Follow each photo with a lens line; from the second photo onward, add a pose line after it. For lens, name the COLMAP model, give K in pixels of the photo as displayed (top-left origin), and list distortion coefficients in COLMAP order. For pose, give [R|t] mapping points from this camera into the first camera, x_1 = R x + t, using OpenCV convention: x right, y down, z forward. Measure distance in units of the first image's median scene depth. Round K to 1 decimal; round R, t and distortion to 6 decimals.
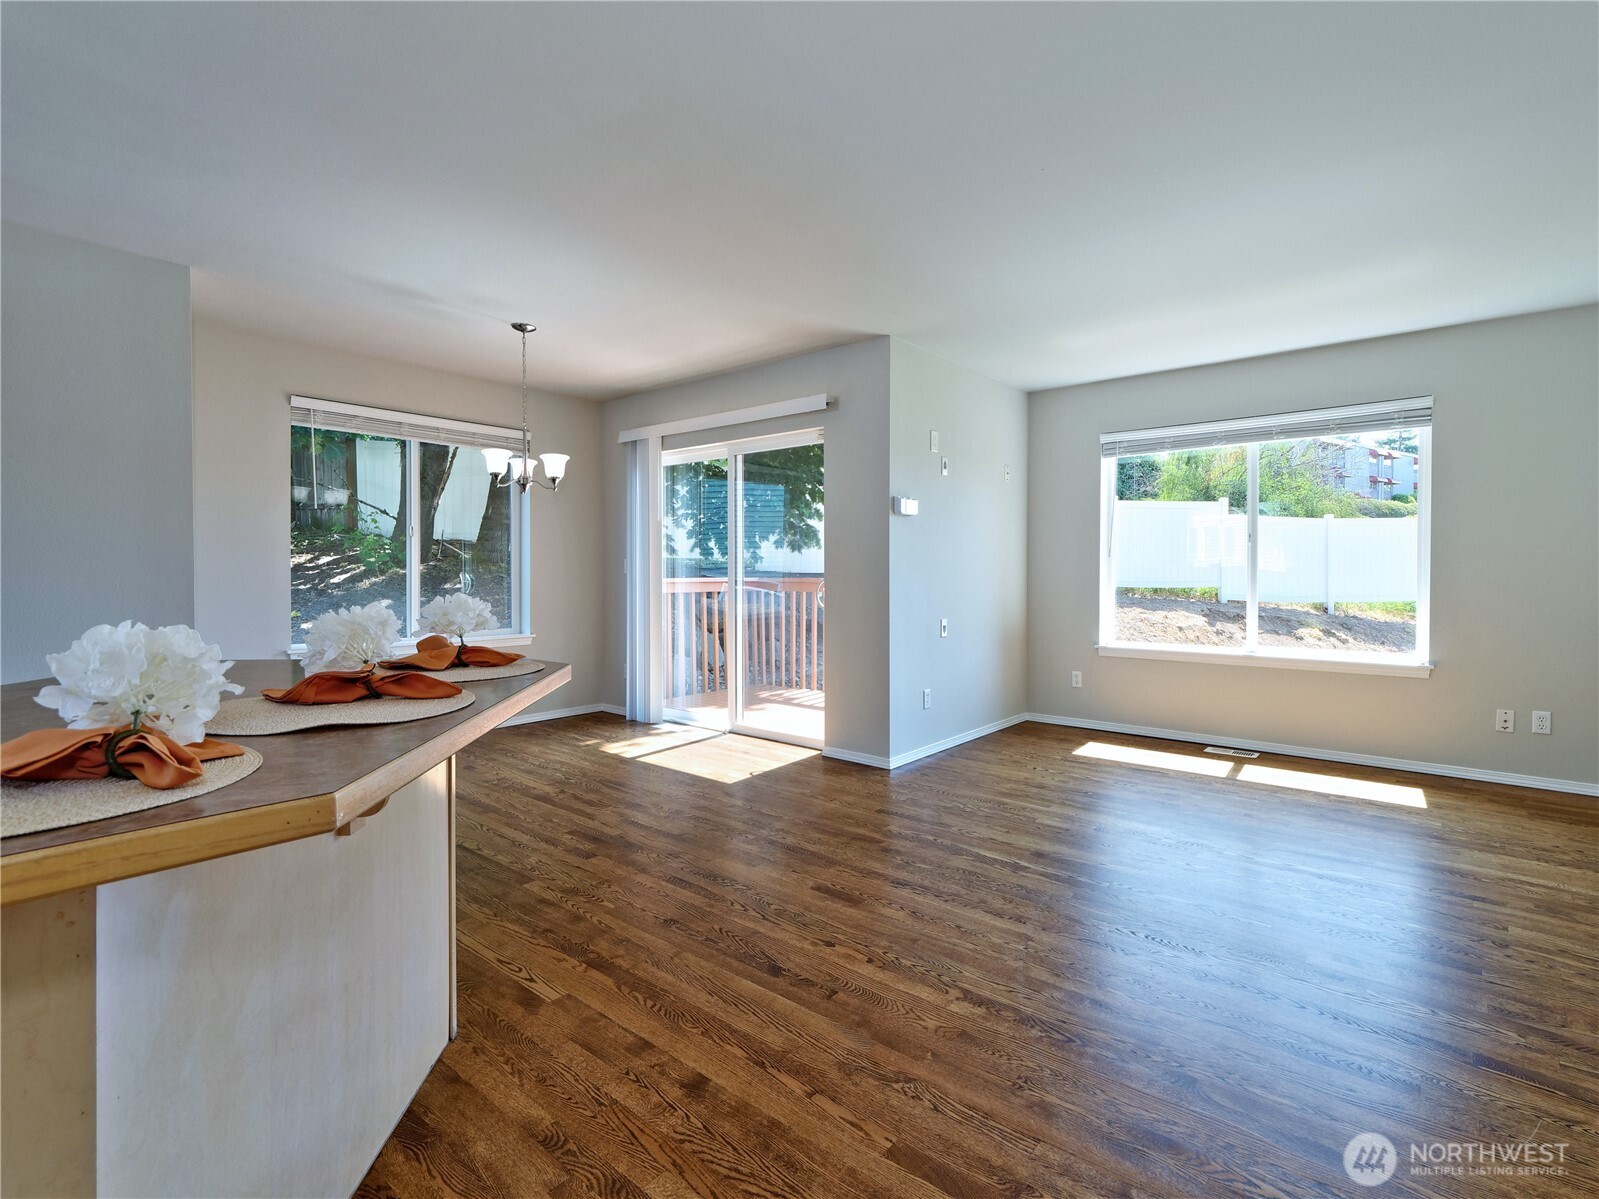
lens RADIAL K [[774.6, 0, 806.0], [0, 774.6, 585.5], [0, 0, 1]] dist [0.004131, -0.001043]
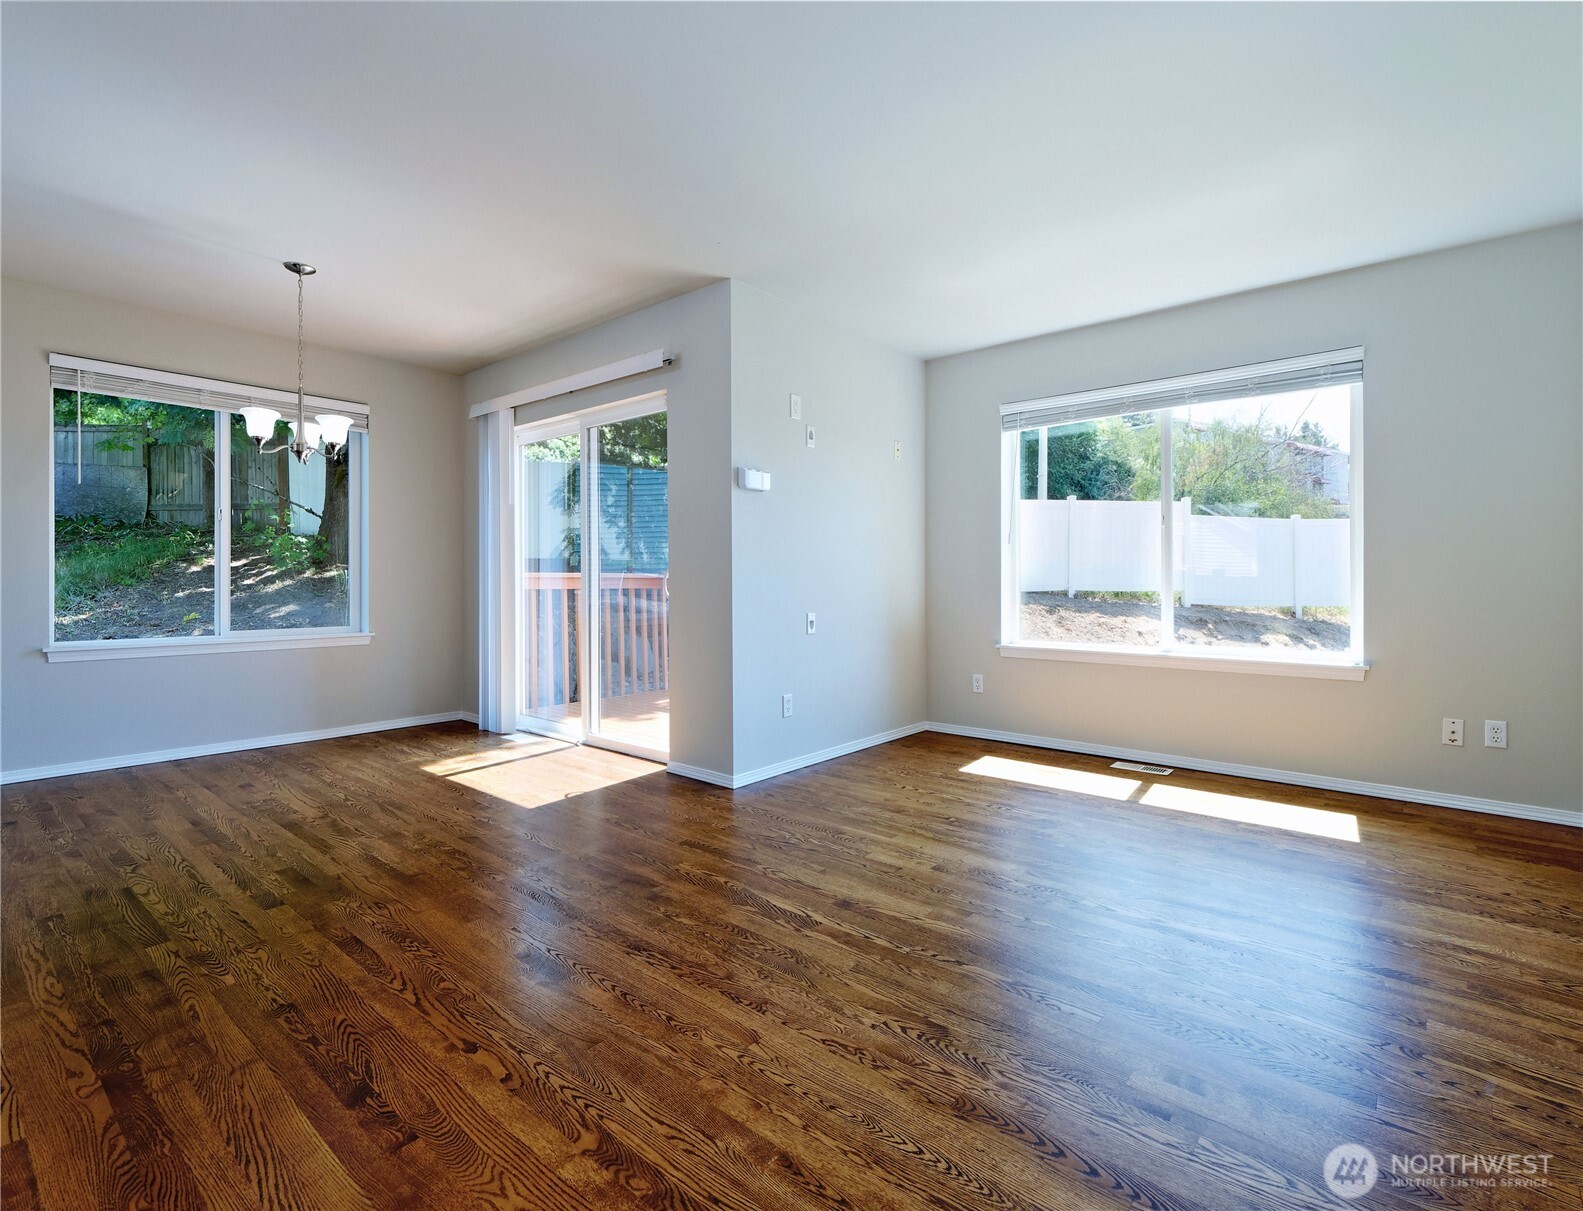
lens RADIAL K [[769.0, 0, 794.2], [0, 769.0, 581.3], [0, 0, 1]] dist [0.002957, -0.000469]
pose [[0.999999, 0.000913, -0.000743, 0.182560], [-0.000926, 0.999852, -0.017186, 0.025792], [0.000728, 0.017187, 0.999852, 0.160014]]
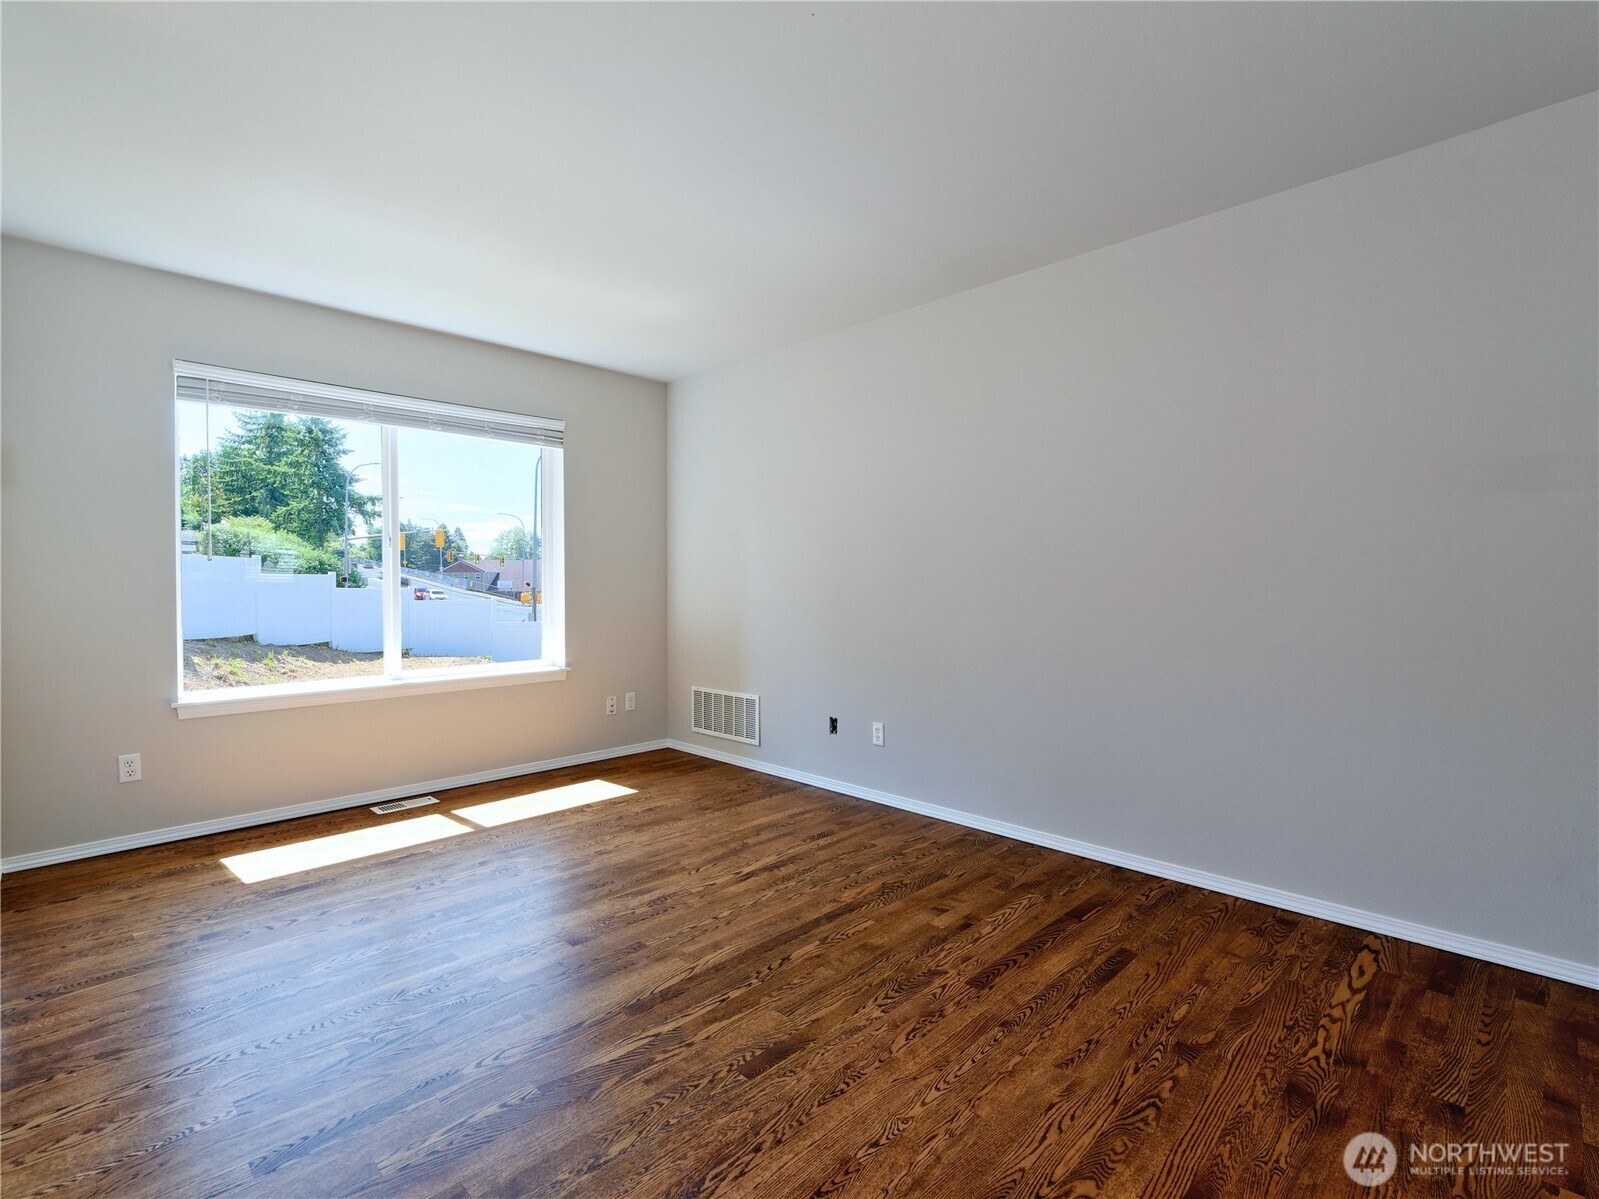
lens RADIAL K [[764.4, 0, 799.9], [0, 764.4, 592.3], [0, 0, 1]] dist [0.002561, -0.000744]
pose [[0.069614, -0.015001, 0.997461, -0.244681], [0.022821, 0.999649, 0.013442, -0.009726], [-0.997313, 0.021828, 0.069932, 0.587891]]
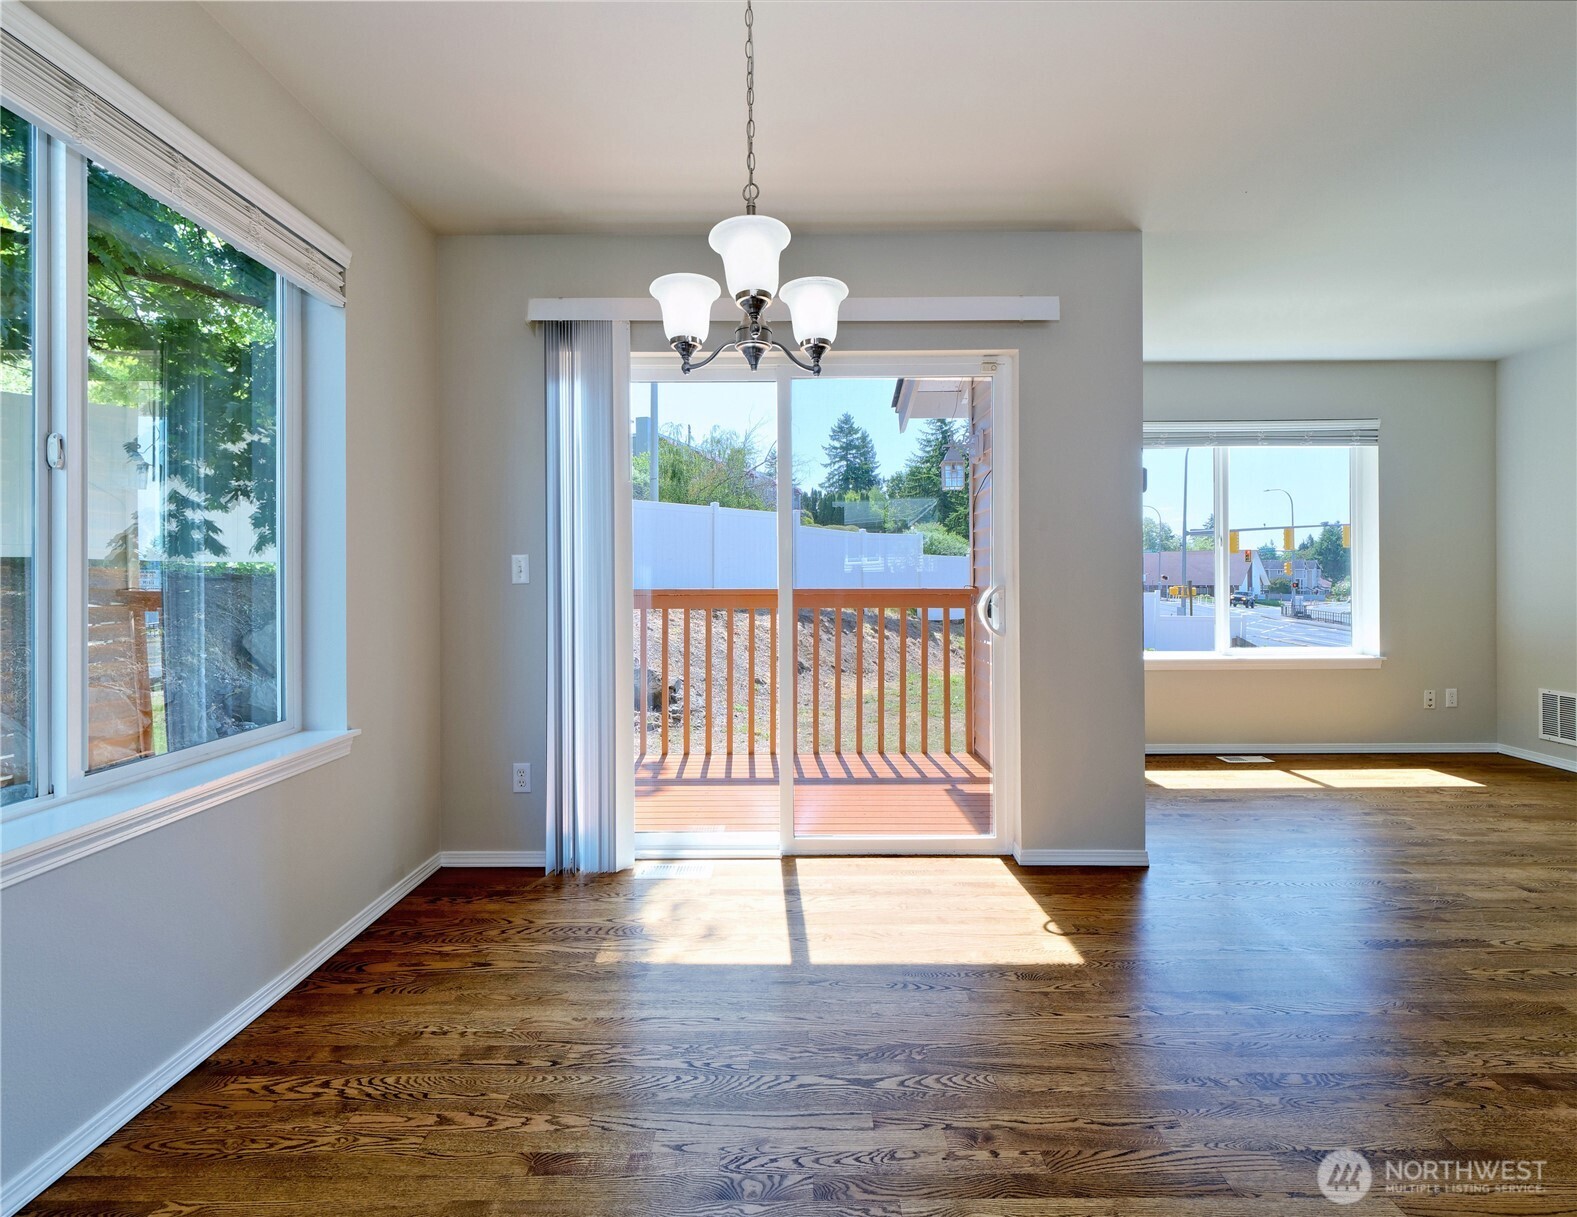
lens RADIAL K [[778.0, 0, 761.7], [0, 778.0, 583.0], [0, 0, 1]] dist [-0.014887, 0.009017]
pose [[0.761441, -0.009130, 0.648170, -0.605879], [0.019335, 0.999776, -0.008632, -0.012536], [-0.647946, 0.019105, 0.761447, 0.715975]]
